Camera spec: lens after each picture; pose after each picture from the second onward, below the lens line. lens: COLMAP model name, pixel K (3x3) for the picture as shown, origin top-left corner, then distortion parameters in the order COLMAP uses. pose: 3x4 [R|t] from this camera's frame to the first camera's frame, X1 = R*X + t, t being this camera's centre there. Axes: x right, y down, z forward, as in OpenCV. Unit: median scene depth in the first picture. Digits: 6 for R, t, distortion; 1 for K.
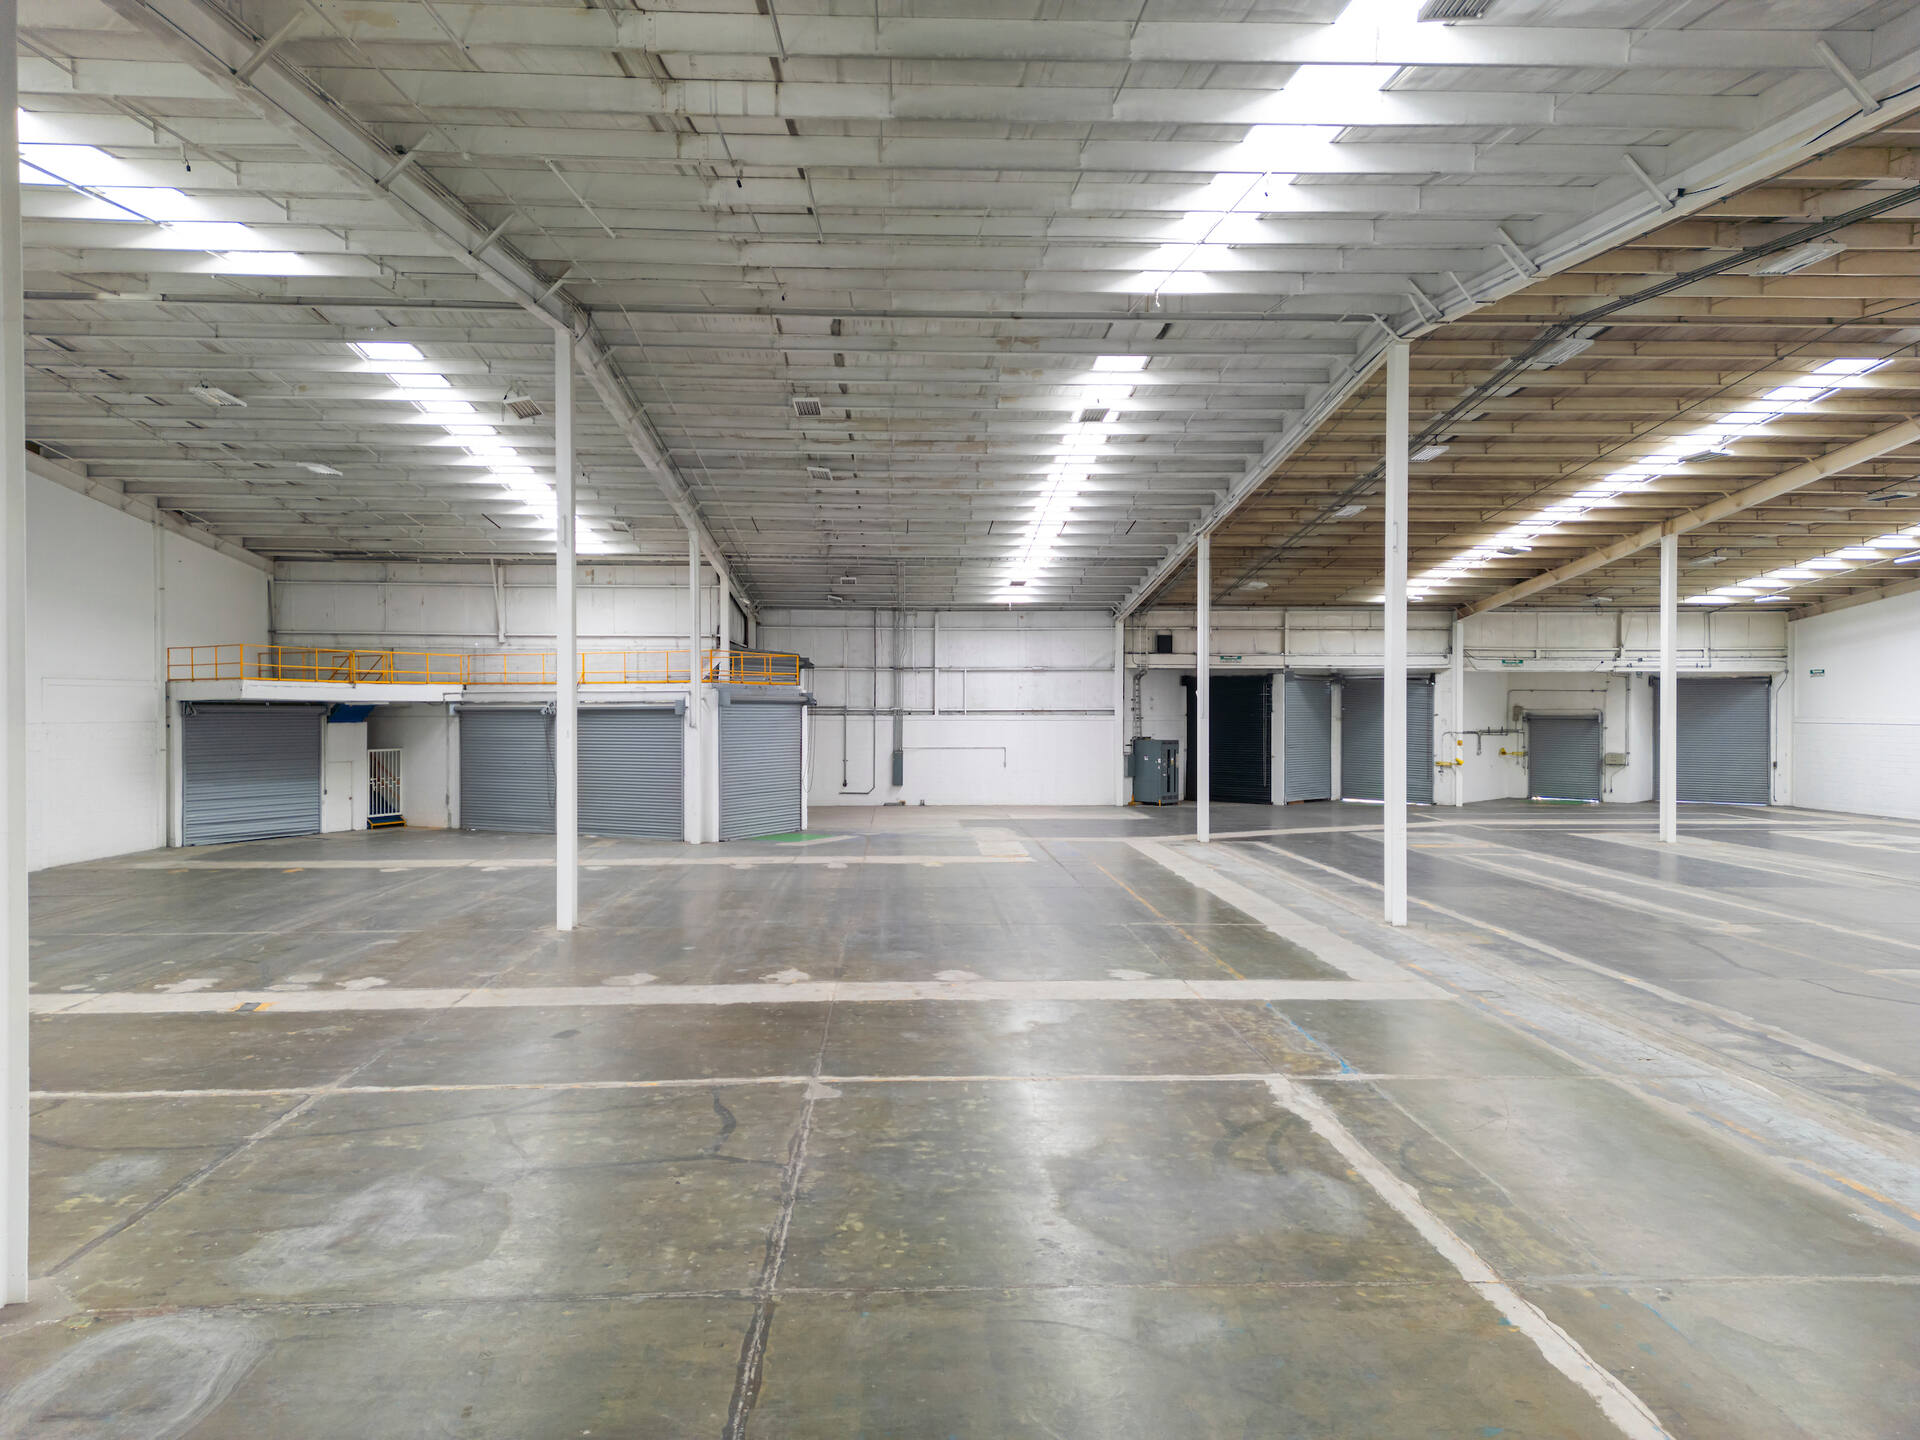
lens RADIAL K [[1343.2, 0, 958.8], [0, 1343.2, 757.3], [0, 0, 1]] dist [0.068109, -0.062634]
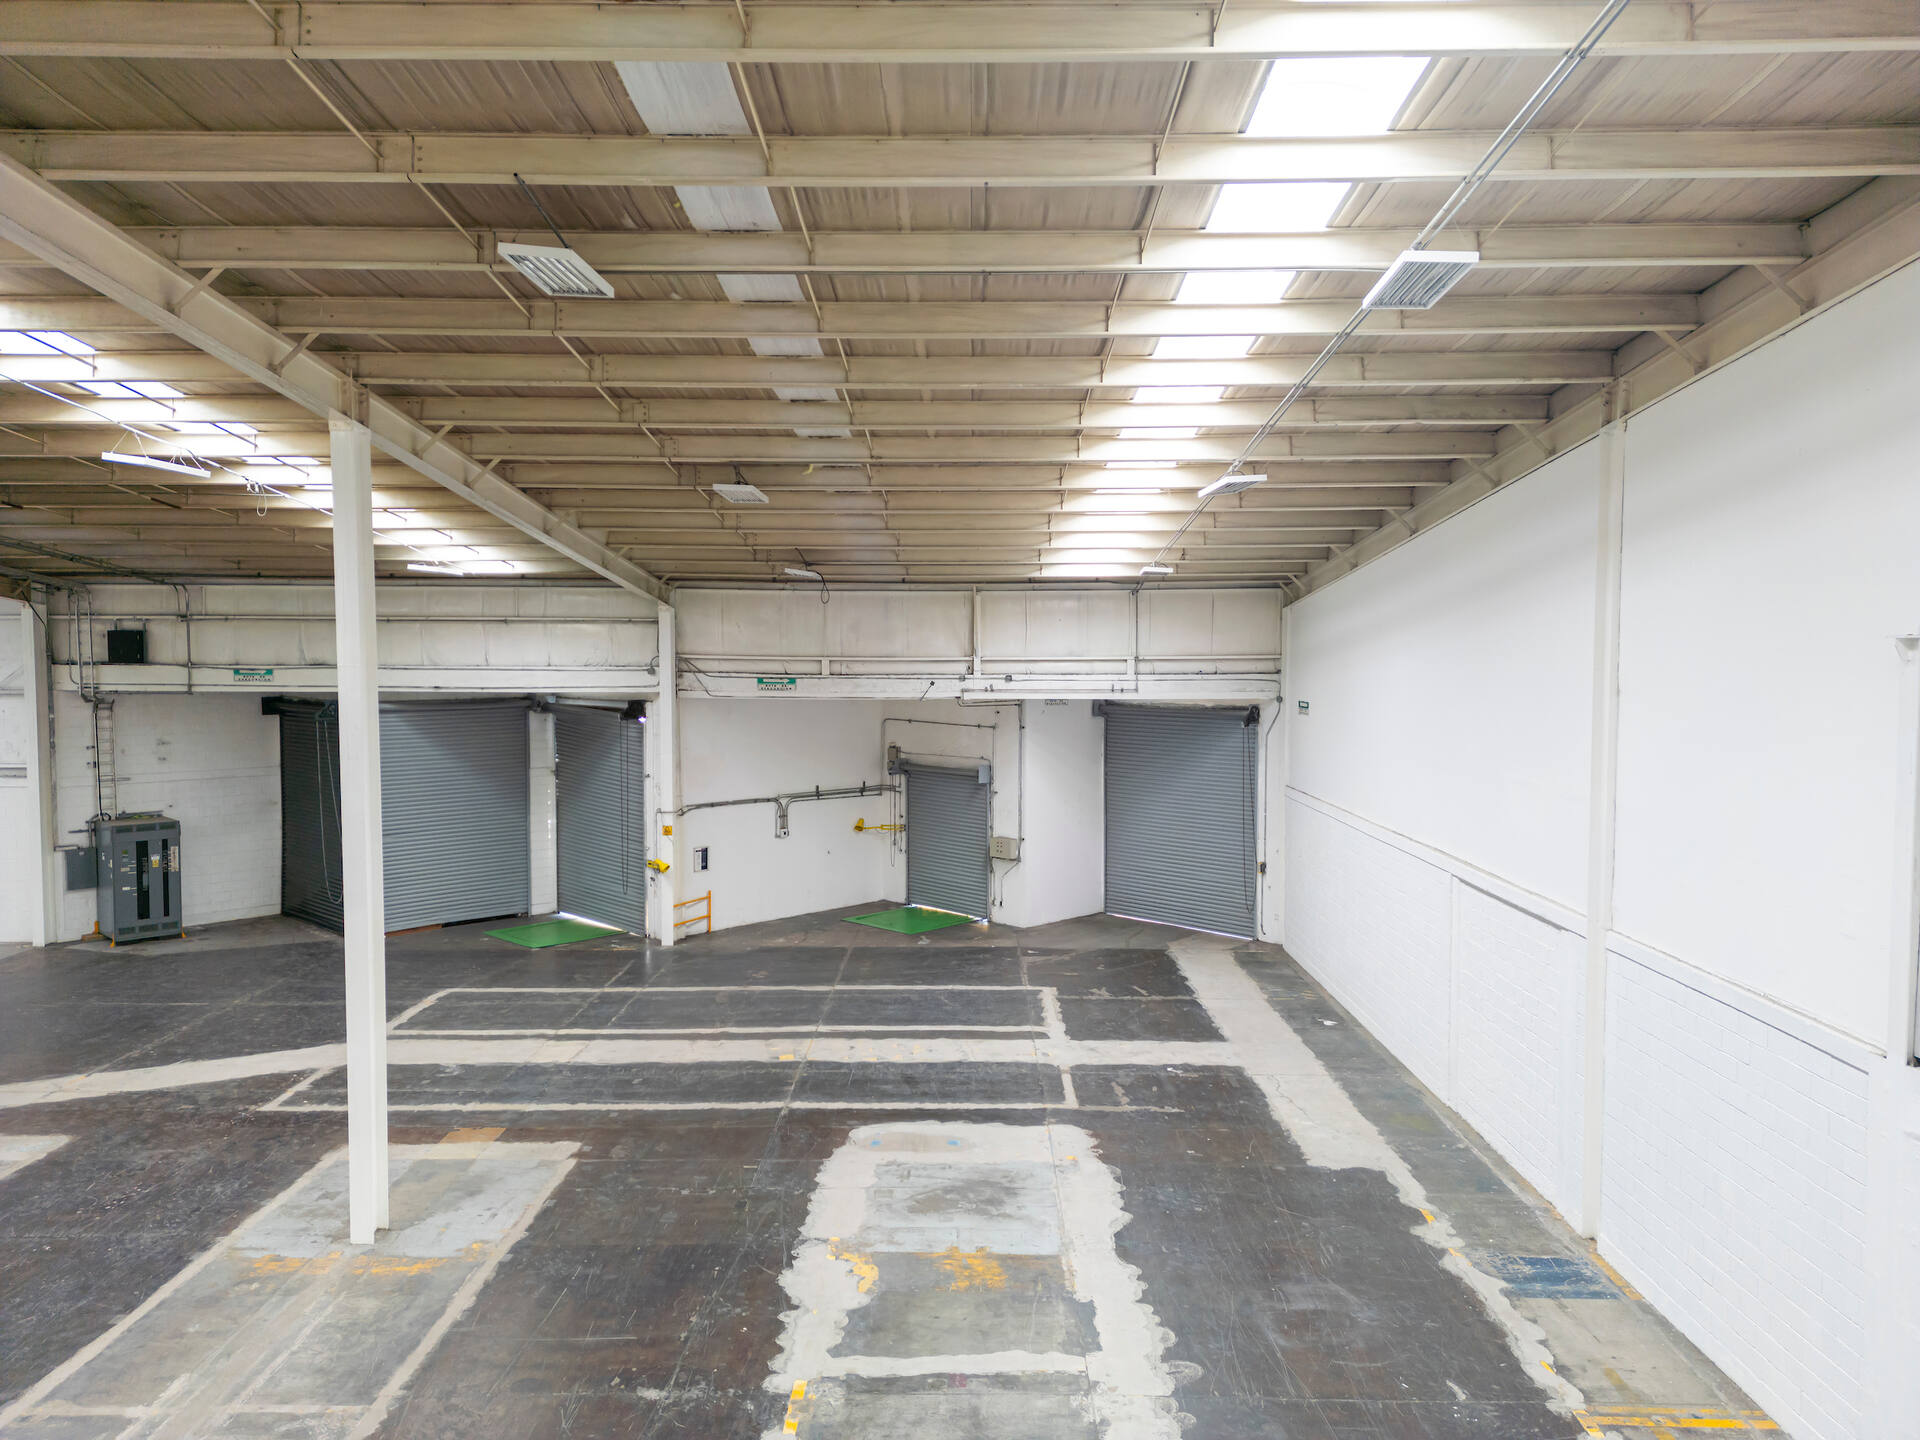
lens RADIAL K [[1343.2, 0, 967.4], [0, 1343.2, 715.7], [0, 0, 1]] dist [0.068109, -0.062634]
pose [[0.999102, 0.002496, -0.042295, 0.507566], [-0.001967, 0.999919, 0.012547, -0.063253], [0.042323, -0.012452, 0.999026, 0.457853]]
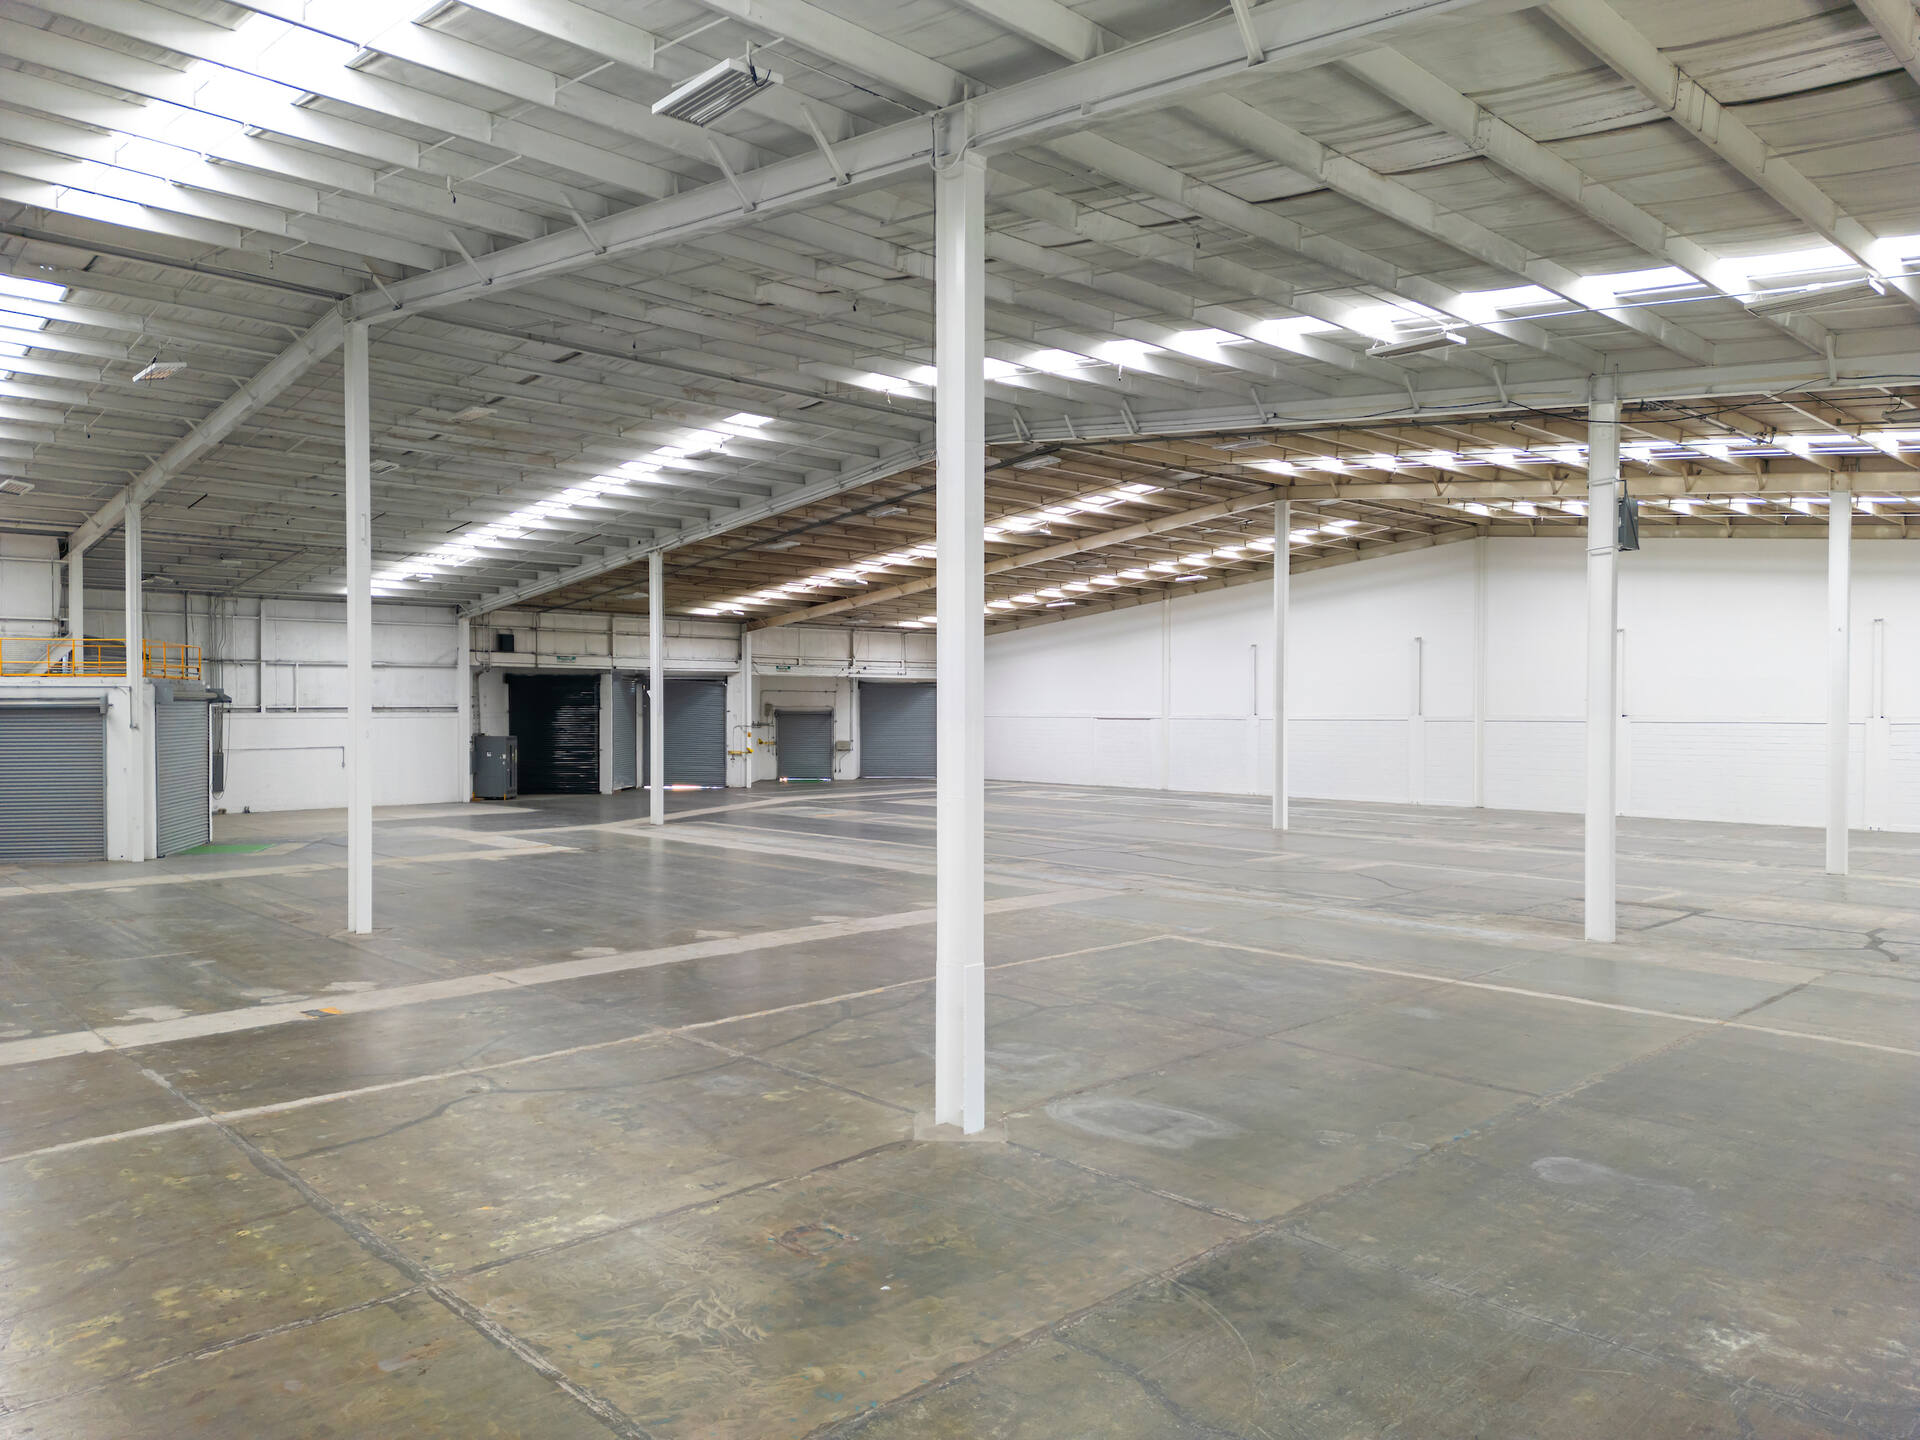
lens RADIAL K [[1343.2, 0, 969.6], [0, 1343.2, 722.2], [0, 0, 1]] dist [0.068109, -0.062634]
pose [[0.744349, -0.008916, 0.667732, -0.276221], [0.024833, 0.999589, -0.014335, 0.000421], [-0.667329, 0.027252, 0.744264, -0.012147]]
